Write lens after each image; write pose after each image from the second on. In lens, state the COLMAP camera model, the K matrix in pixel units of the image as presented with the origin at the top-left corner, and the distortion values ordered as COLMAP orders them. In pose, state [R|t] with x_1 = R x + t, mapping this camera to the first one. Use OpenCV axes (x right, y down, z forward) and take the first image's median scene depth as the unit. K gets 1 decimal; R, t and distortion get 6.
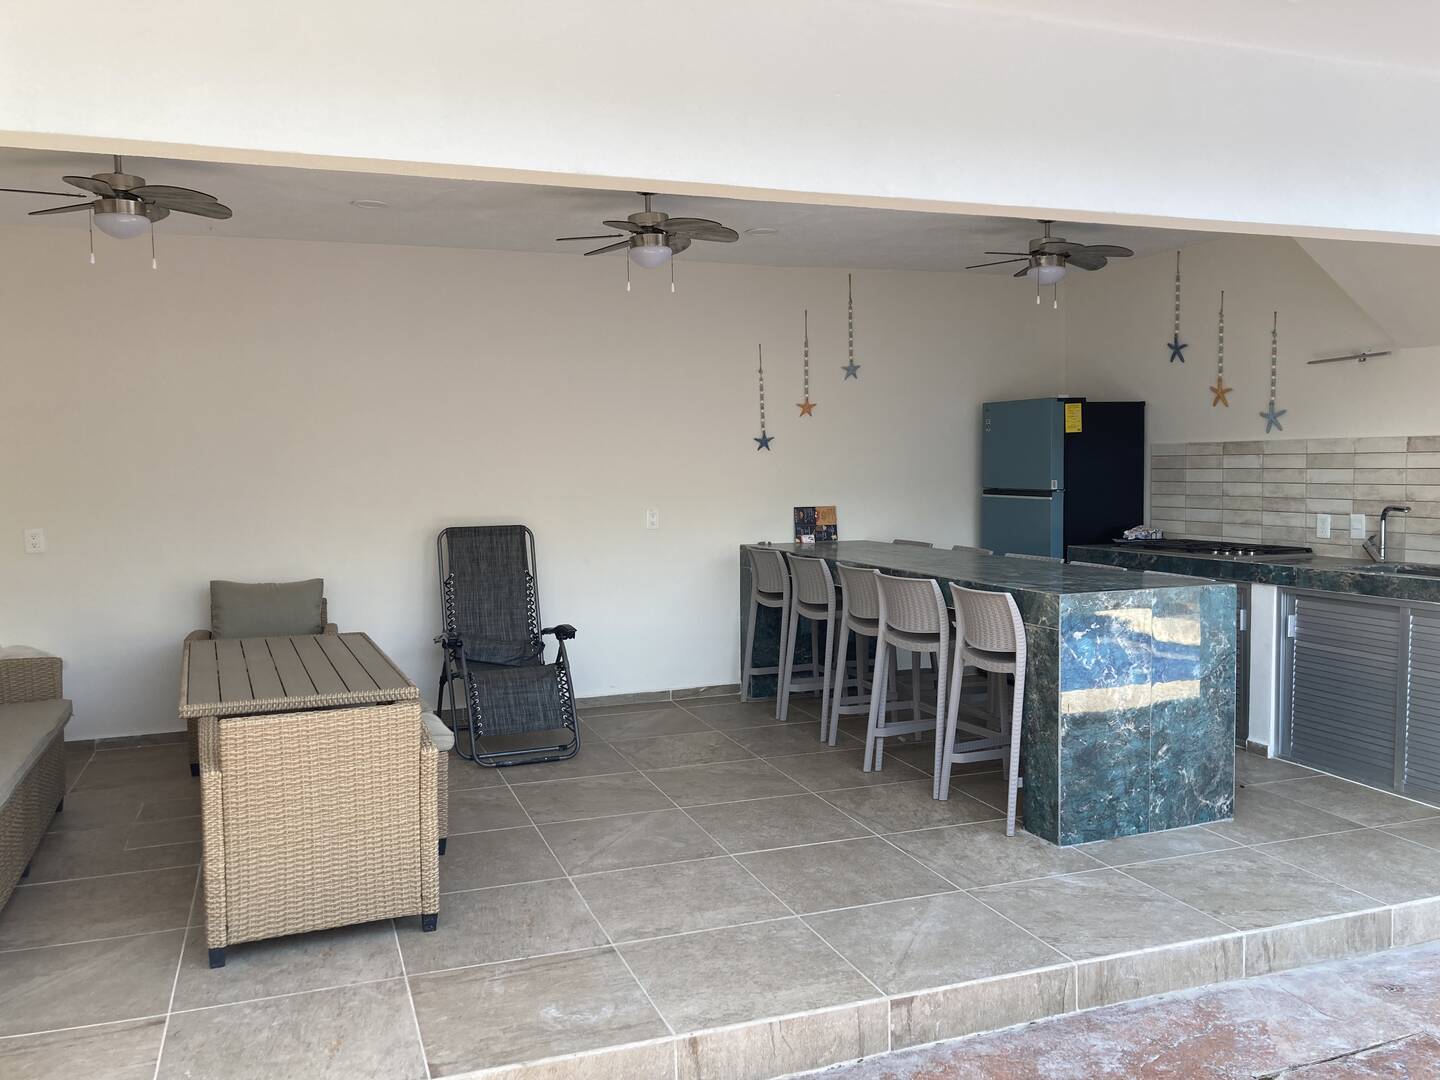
lens RADIAL K [[1202.8, 0, 730.7], [0, 1202.8, 542.0], [0, 0, 1]] dist [0.052163, -0.064380]
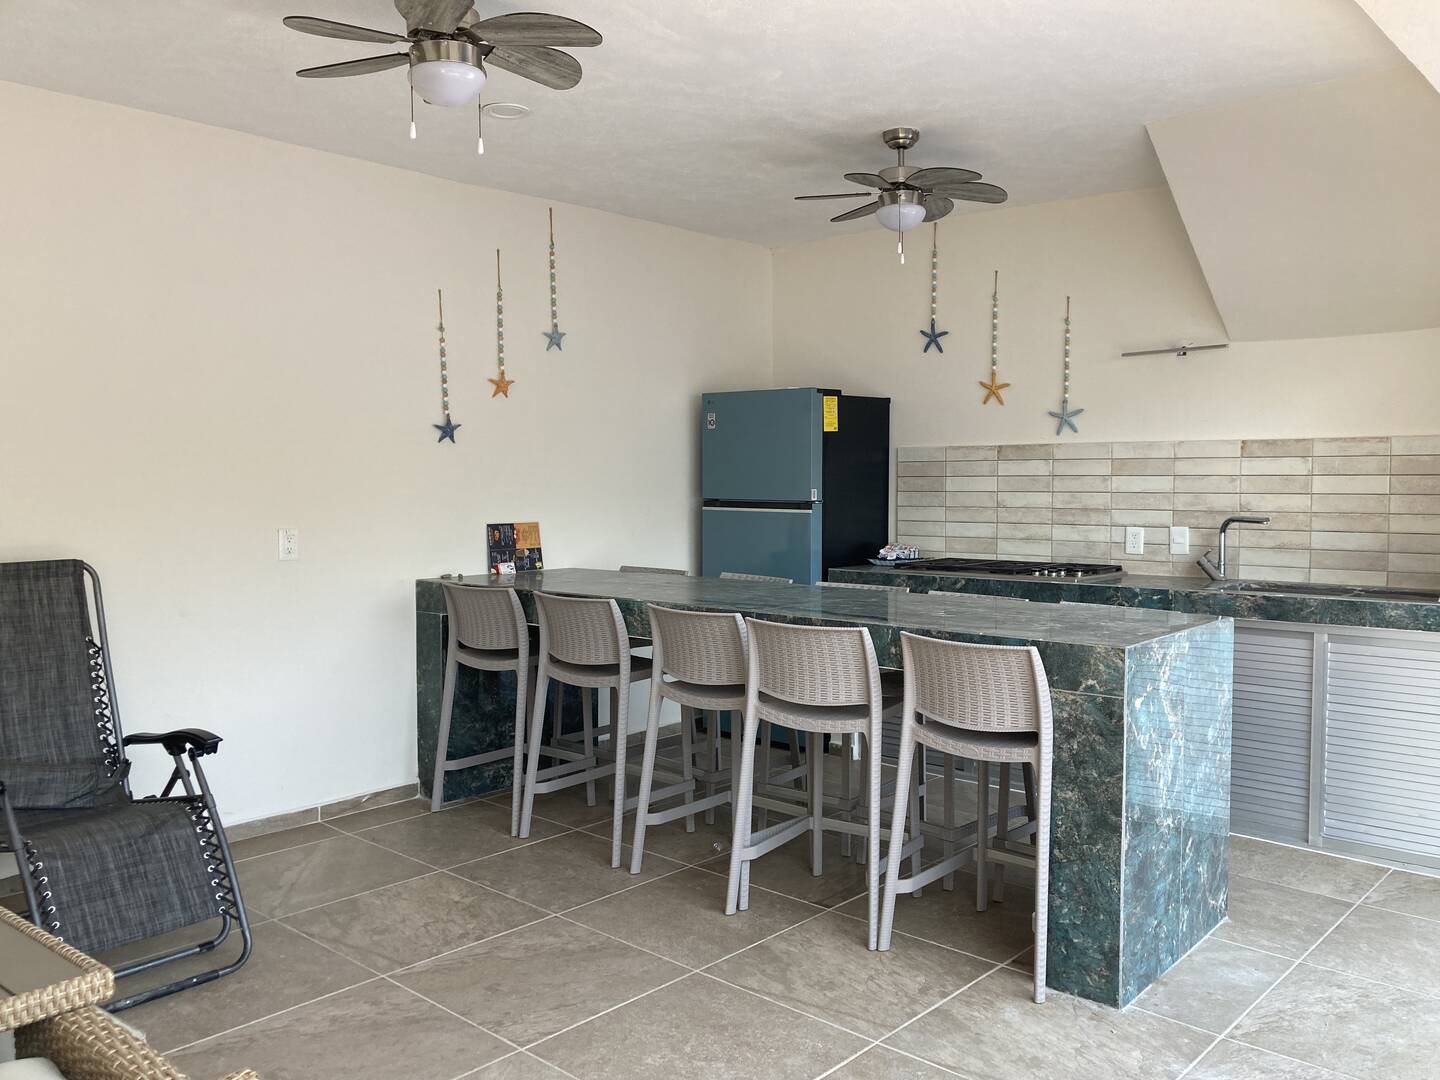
lens RADIAL K [[1202.8, 0, 758.0], [0, 1202.8, 546.9], [0, 0, 1]] dist [0.052163, -0.064380]
pose [[0.881036, -0.017545, 0.472724, -0.174115], [0.021900, 0.999753, -0.003710, -0.011419], [-0.472542, 0.013622, 0.881203, 0.357795]]
